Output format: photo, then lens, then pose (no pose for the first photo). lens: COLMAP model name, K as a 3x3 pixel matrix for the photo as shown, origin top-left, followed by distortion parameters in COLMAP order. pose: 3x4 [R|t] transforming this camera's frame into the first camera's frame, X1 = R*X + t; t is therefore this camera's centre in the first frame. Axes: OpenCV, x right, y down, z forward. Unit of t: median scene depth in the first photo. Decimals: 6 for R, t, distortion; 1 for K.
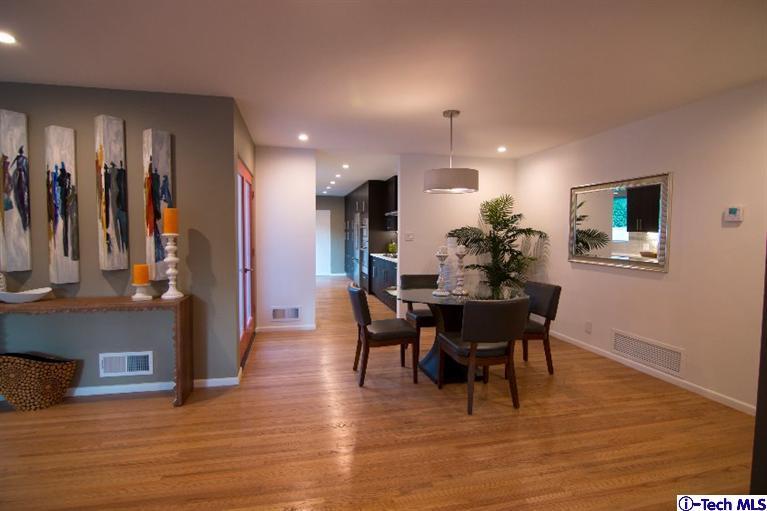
lens RADIAL K [[389.3, 0, 382.2], [0, 389.3, 251.6], [0, 0, 1]] dist [-0.003890, -0.001525]
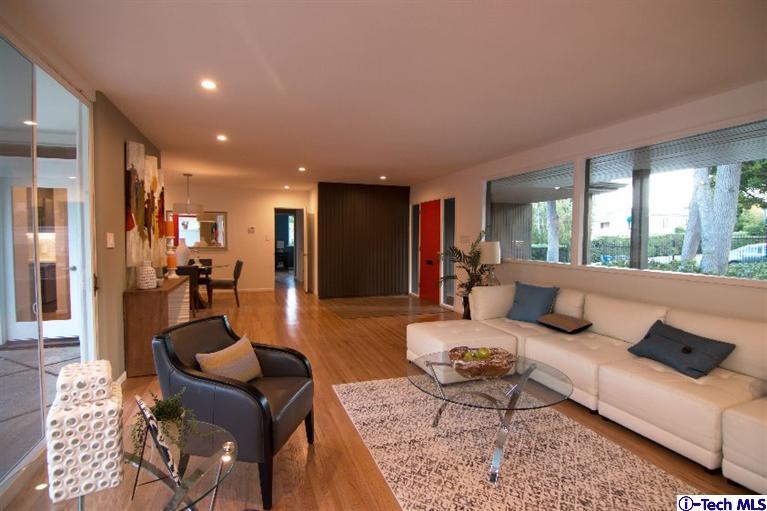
lens RADIAL K [[389.3, 0, 382.2], [0, 389.3, 251.6], [0, 0, 1]] dist [-0.003890, -0.001525]
pose [[-0.106870, -0.042922, 0.993346, -1.934405], [0.054020, 0.997341, 0.048907, -0.012296], [-0.992804, 0.058887, -0.104267, 0.256988]]
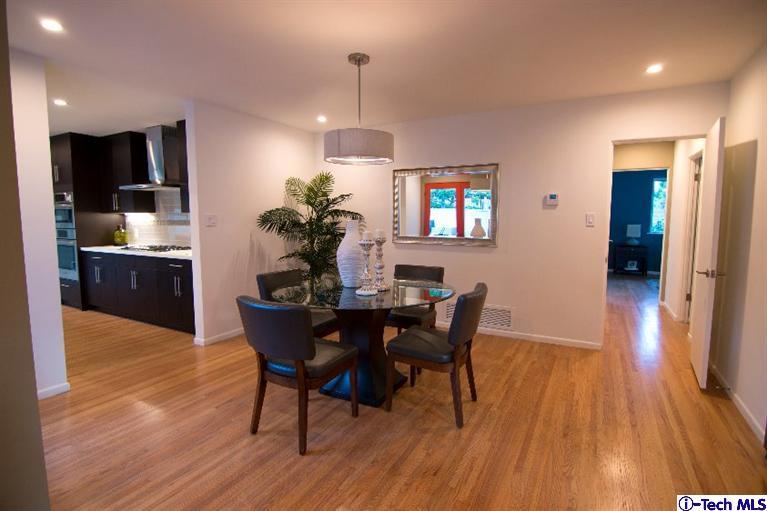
lens RADIAL K [[389.3, 0, 382.2], [0, 389.3, 251.6], [0, 0, 1]] dist [-0.003890, -0.001525]
pose [[0.670545, -0.073433, 0.738226, -0.398268], [0.040542, 0.997229, 0.062372, -0.020979], [-0.740761, -0.011894, 0.671664, 0.454257]]
